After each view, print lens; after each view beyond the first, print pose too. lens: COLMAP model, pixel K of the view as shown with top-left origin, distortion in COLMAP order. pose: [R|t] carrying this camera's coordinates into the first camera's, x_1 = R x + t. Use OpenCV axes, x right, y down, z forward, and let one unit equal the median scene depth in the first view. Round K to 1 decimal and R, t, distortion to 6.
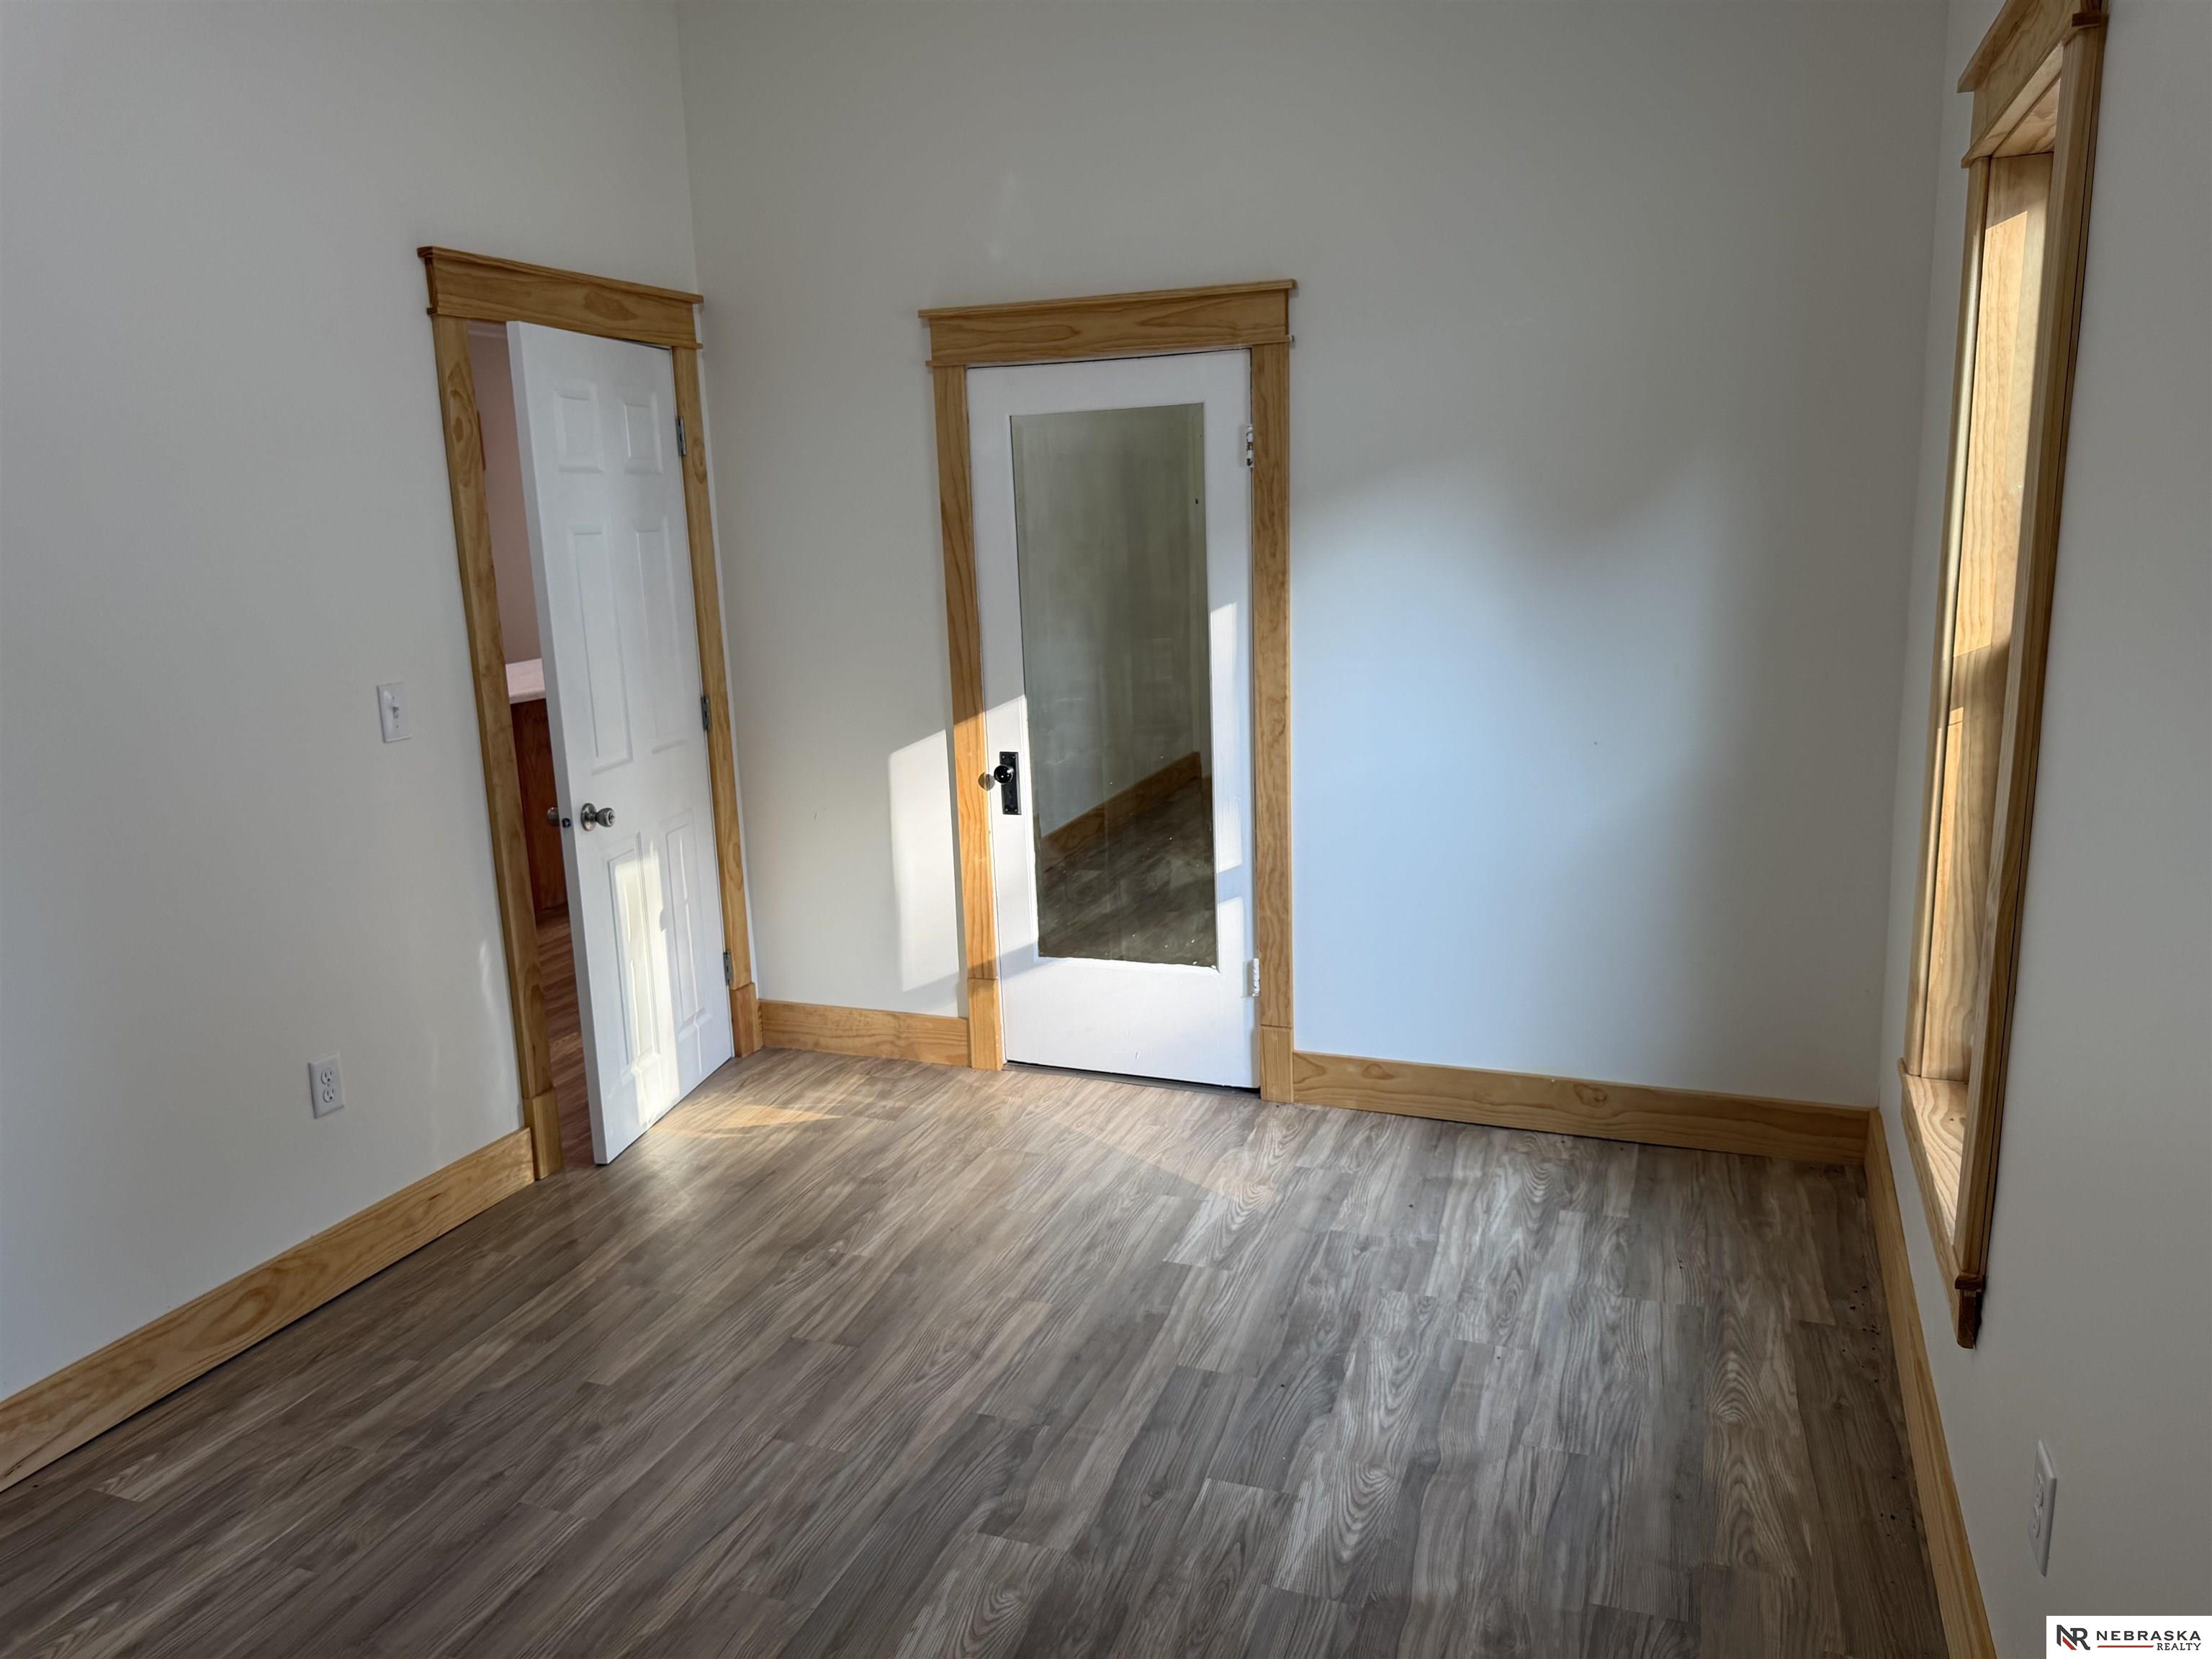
lens RADIAL K [[1575.8, 0, 1105.0], [0, 1575.8, 831.0], [0, 0, 1]] dist [0.003425, -0.001705]
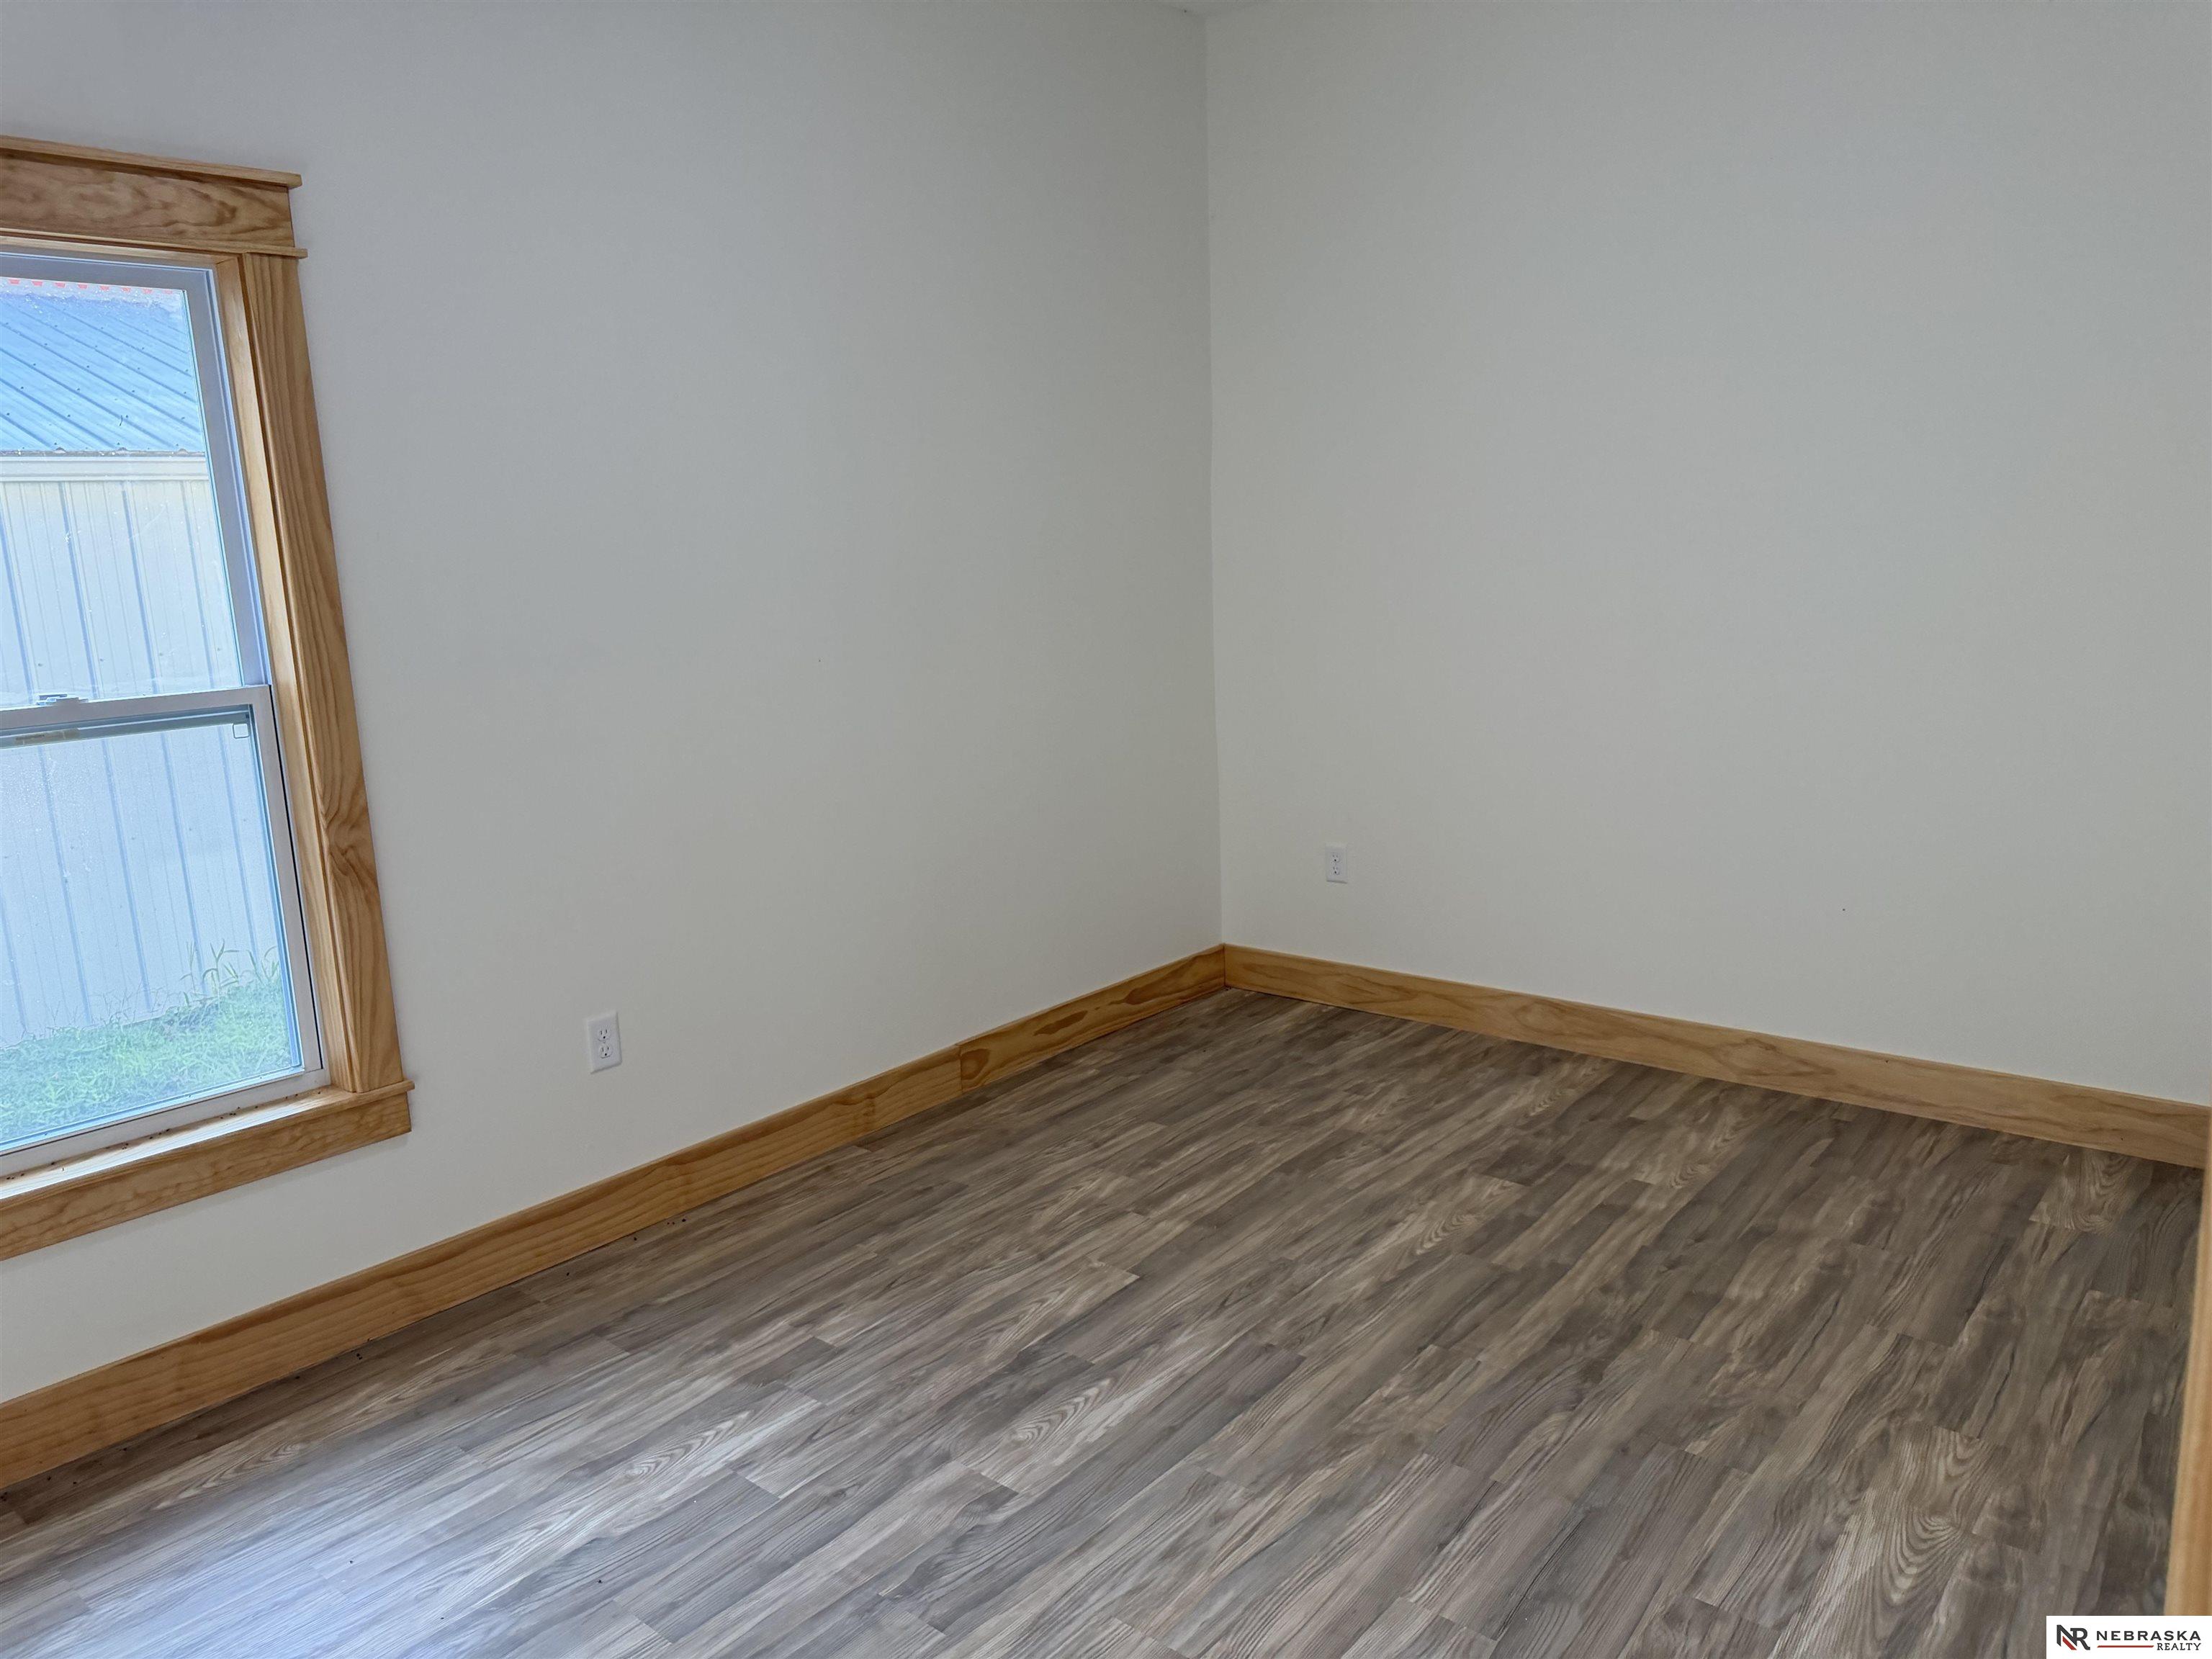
lens RADIAL K [[1575.8, 0, 1108.8], [0, 1575.8, 830.1], [0, 0, 1]] dist [0.003425, -0.001705]
pose [[-0.938165, 0.008472, 0.346084, -0.481522], [0.141205, 0.922124, 0.360206, -0.308624], [-0.316081, 0.386801, -0.866301, 1.656019]]
